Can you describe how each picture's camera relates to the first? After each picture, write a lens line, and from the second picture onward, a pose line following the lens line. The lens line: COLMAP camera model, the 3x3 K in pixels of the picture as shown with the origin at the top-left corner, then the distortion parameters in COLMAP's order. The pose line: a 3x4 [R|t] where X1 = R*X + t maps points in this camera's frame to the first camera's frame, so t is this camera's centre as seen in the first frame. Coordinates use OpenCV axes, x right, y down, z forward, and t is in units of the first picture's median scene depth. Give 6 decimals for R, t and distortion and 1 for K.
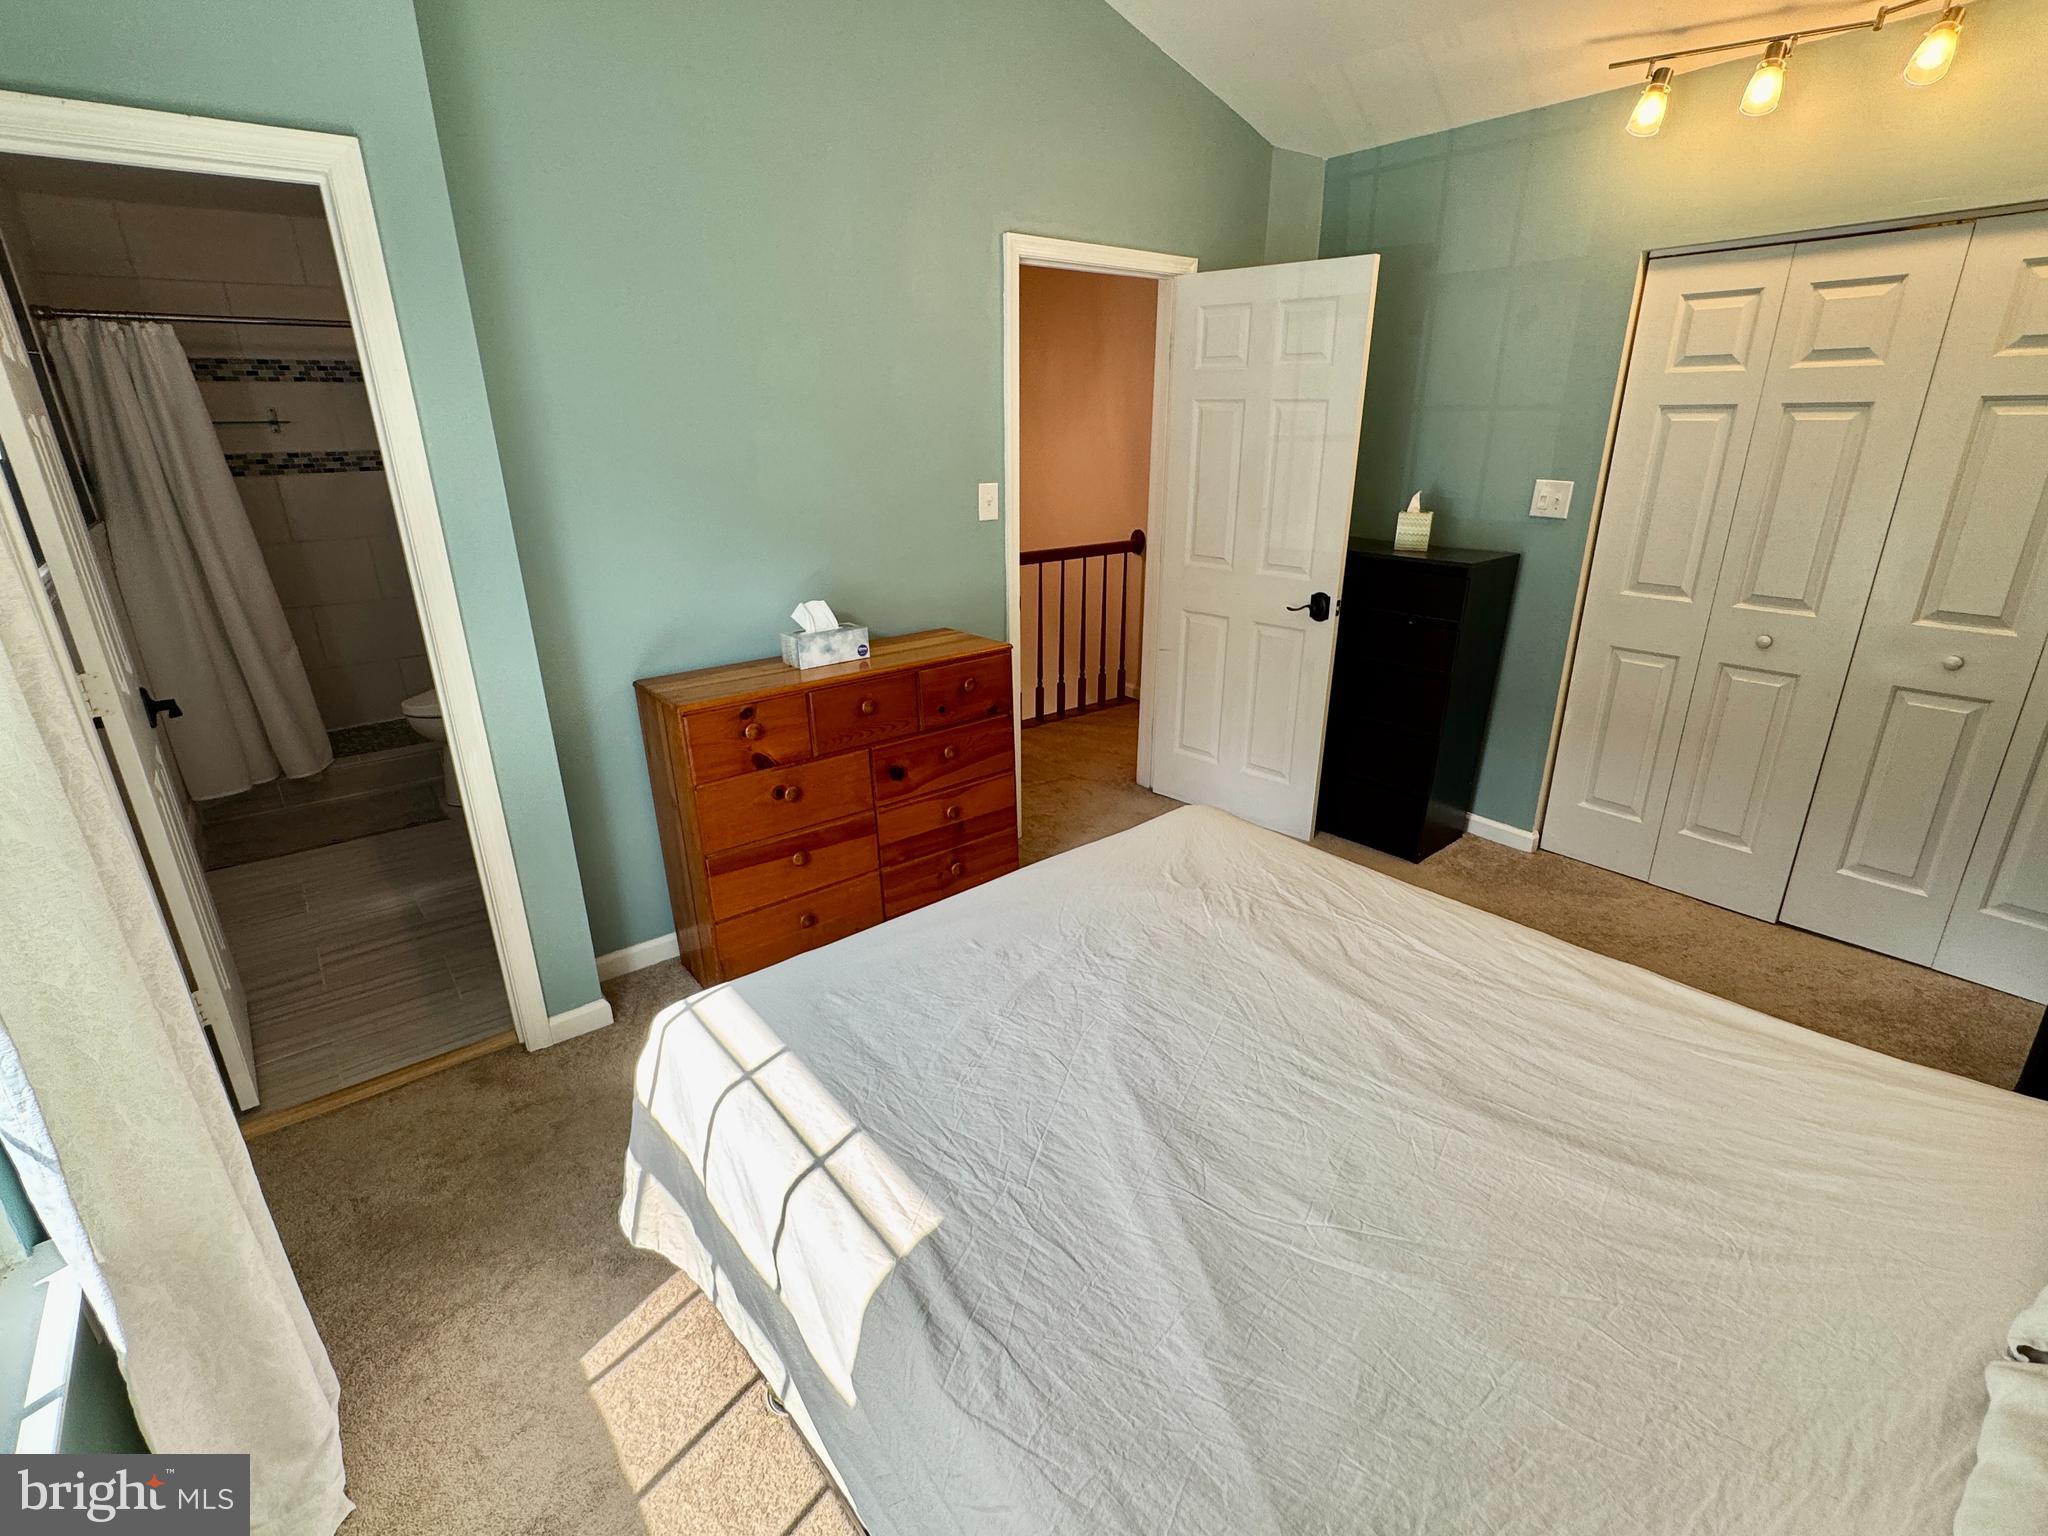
lens RADIAL K [[972.3, 0, 1024.0], [0, 972.3, 768.0], [0, 0, 1]] dist [0.002137, 0.000579]
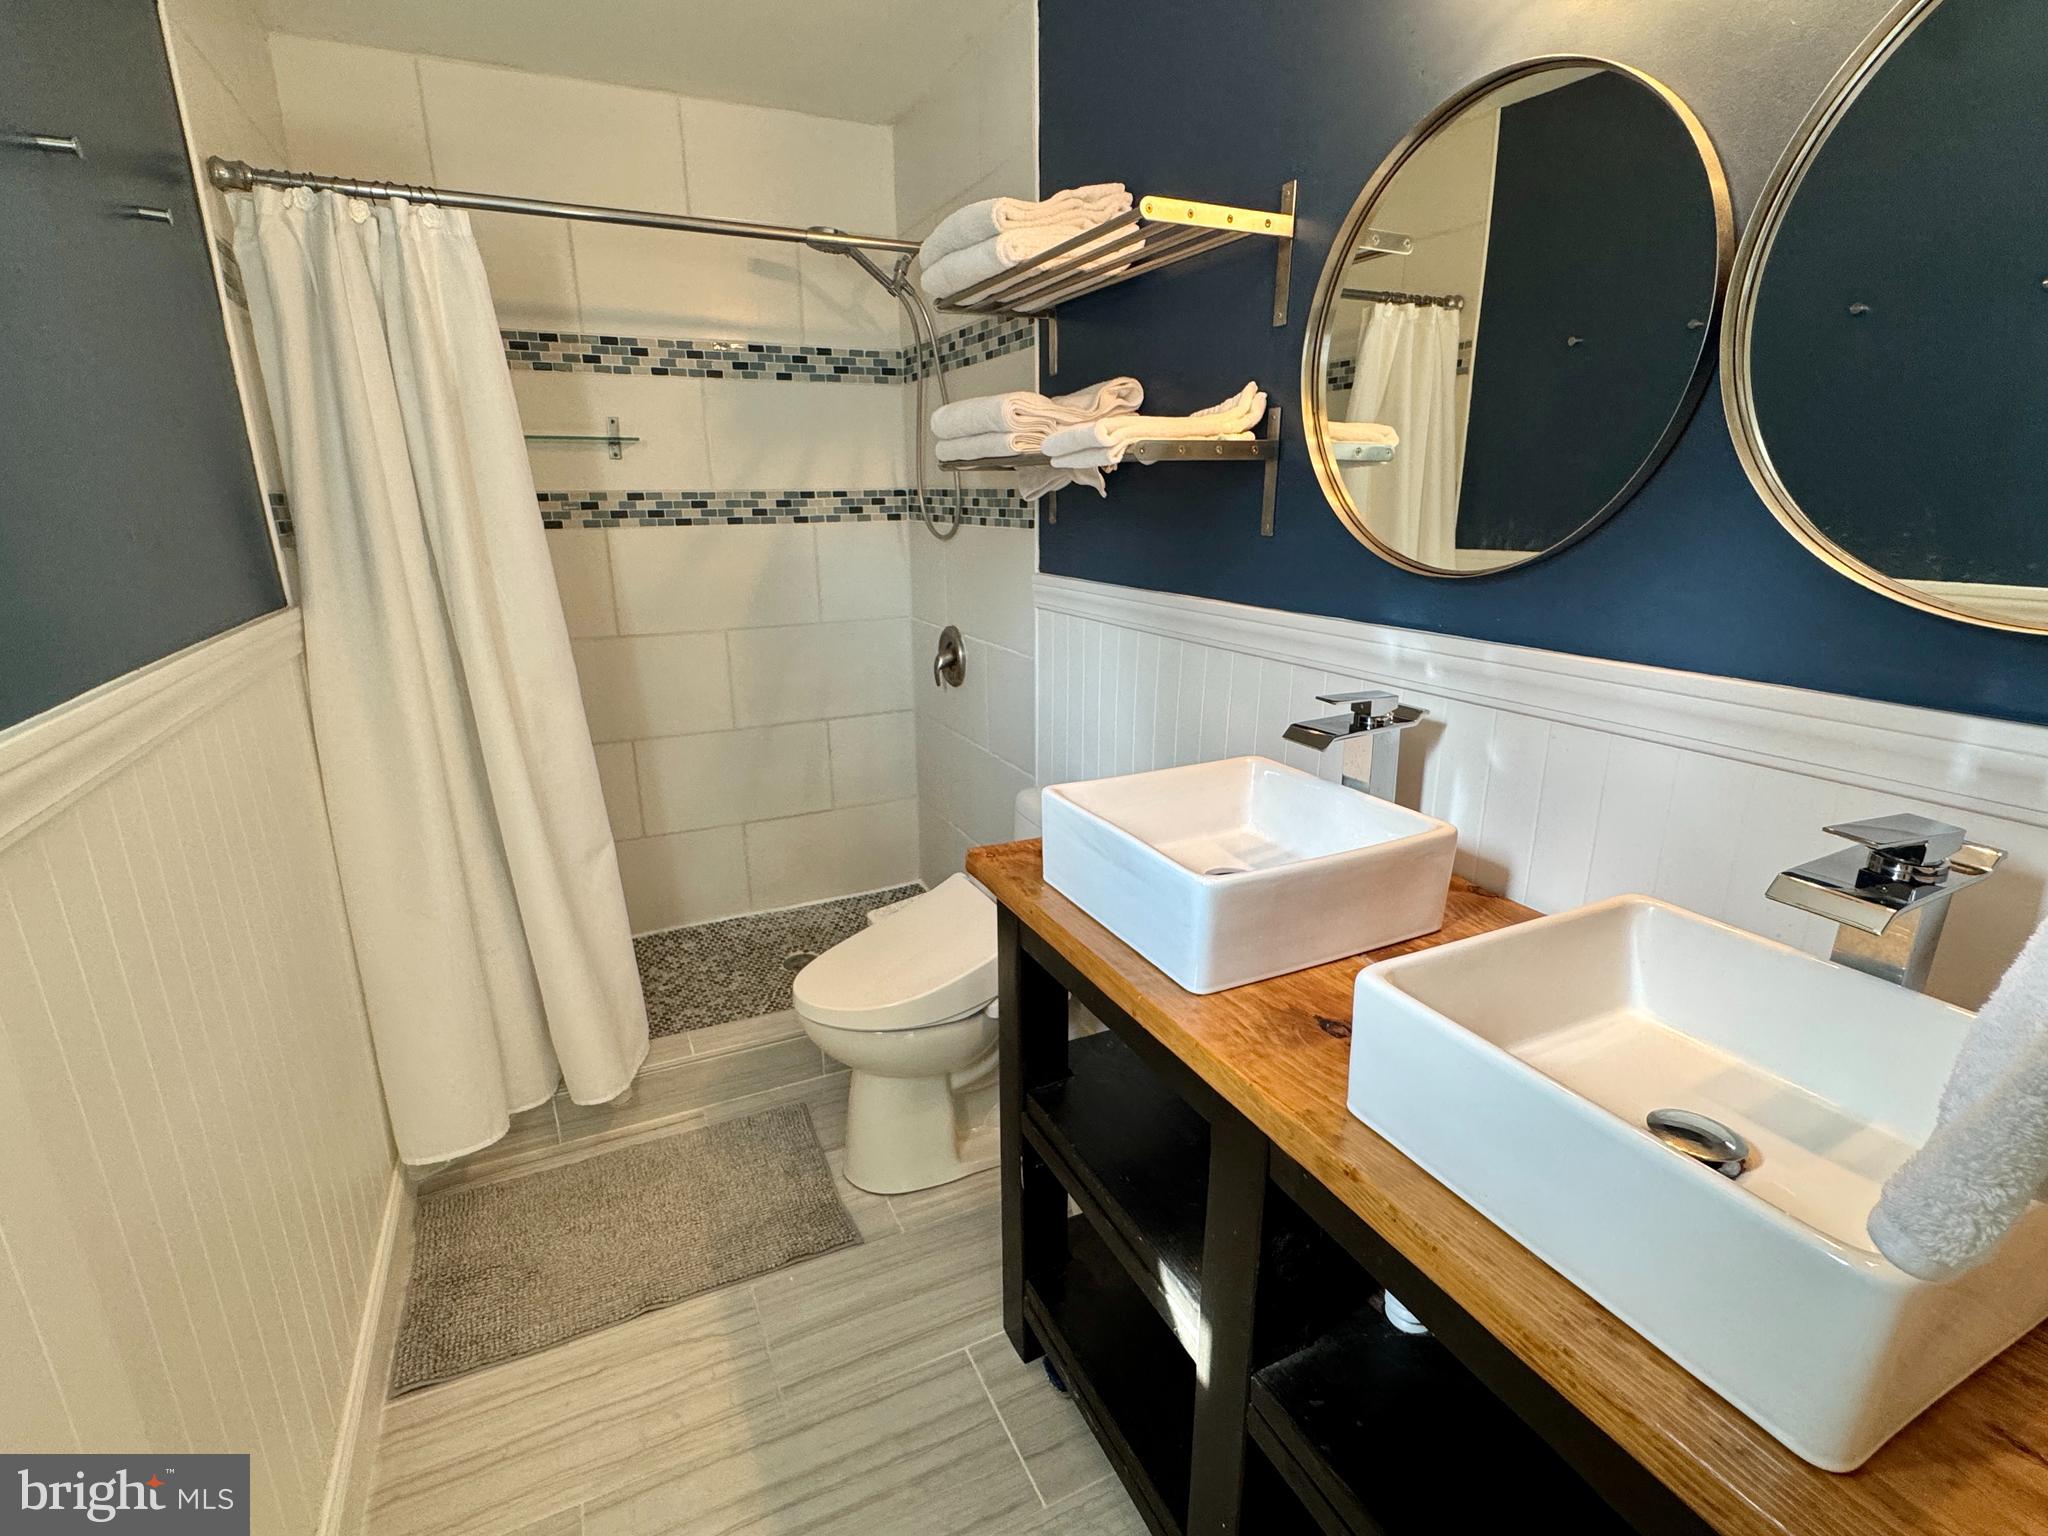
lens RADIAL K [[972.3, 0, 1024.0], [0, 972.3, 768.0], [0, 0, 1]] dist [0.002137, 0.000579]
pose [[0.976894, 0.064747, -0.203679, -0.414814], [-0.079023, 0.994896, -0.062748, -0.146270], [0.198577, 0.077394, 0.977025, 0.512864]]
